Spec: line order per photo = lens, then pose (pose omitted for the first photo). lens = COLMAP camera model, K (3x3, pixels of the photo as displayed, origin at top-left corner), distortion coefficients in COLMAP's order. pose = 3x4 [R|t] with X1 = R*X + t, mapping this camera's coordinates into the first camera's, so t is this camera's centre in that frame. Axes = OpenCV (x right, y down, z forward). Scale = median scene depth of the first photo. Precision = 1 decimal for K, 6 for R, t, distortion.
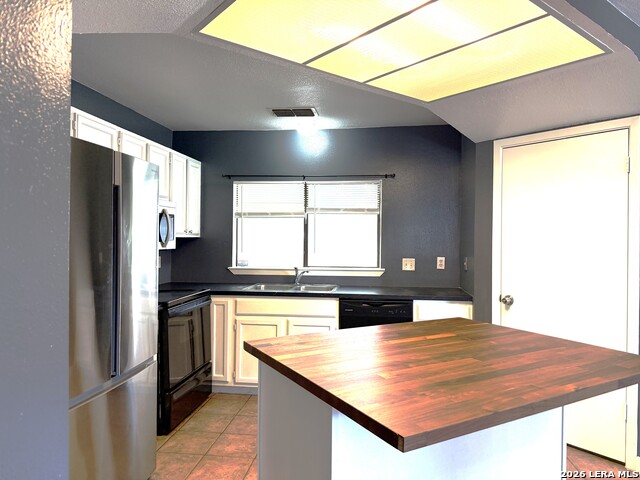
lens RADIAL K [[446.8, 0, 320.0], [0, 446.8, 240.0], [0, 0, 1]] dist [0.106415, -0.161236]
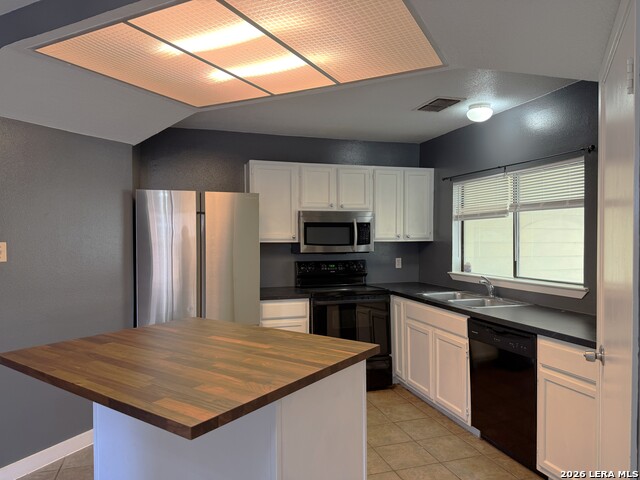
lens RADIAL K [[446.8, 0, 320.0], [0, 446.8, 240.0], [0, 0, 1]] dist [0.106415, -0.161236]
pose [[0.406385, -0.002586, -0.913698, 0.595177], [0.000944, 0.999997, -0.002410, -0.006499], [0.913701, 0.000117, 0.406386, 0.356048]]
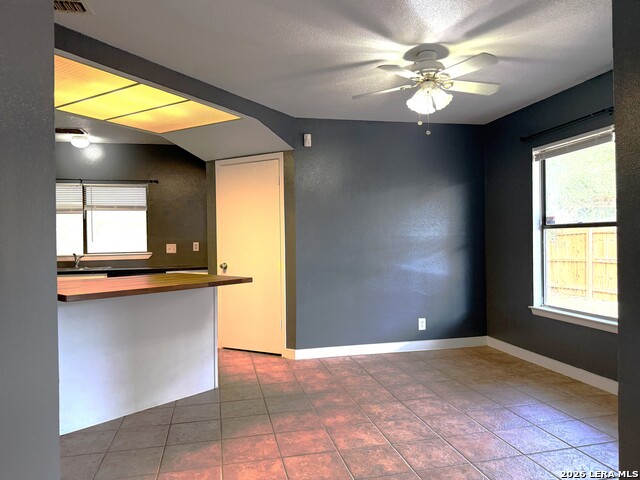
lens RADIAL K [[446.8, 0, 320.0], [0, 446.8, 240.0], [0, 0, 1]] dist [0.106415, -0.161236]
pose [[0.936382, -0.024428, 0.350132, 0.140571], [0.027163, 0.999627, -0.002902, 0.044780], [-0.349931, 0.012228, 0.936696, -0.403979]]
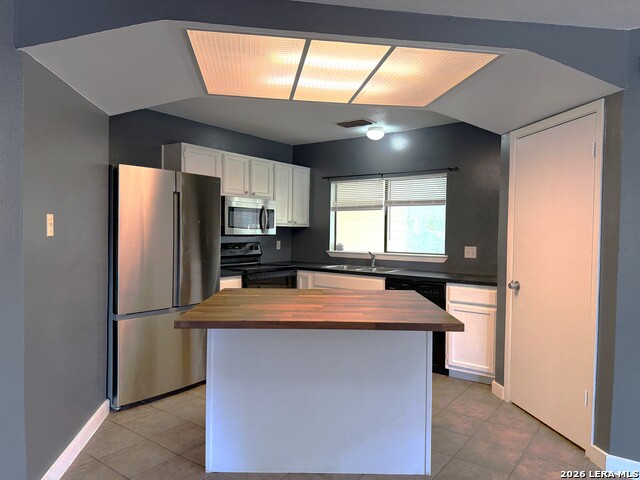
lens RADIAL K [[446.8, 0, 320.0], [0, 446.8, 240.0], [0, 0, 1]] dist [0.106415, -0.161236]
pose [[0.867143, 0.015732, -0.497810, 0.411271], [-0.010019, 0.999850, 0.014146, 0.013781], [0.497958, -0.007279, 0.867170, -0.090302]]
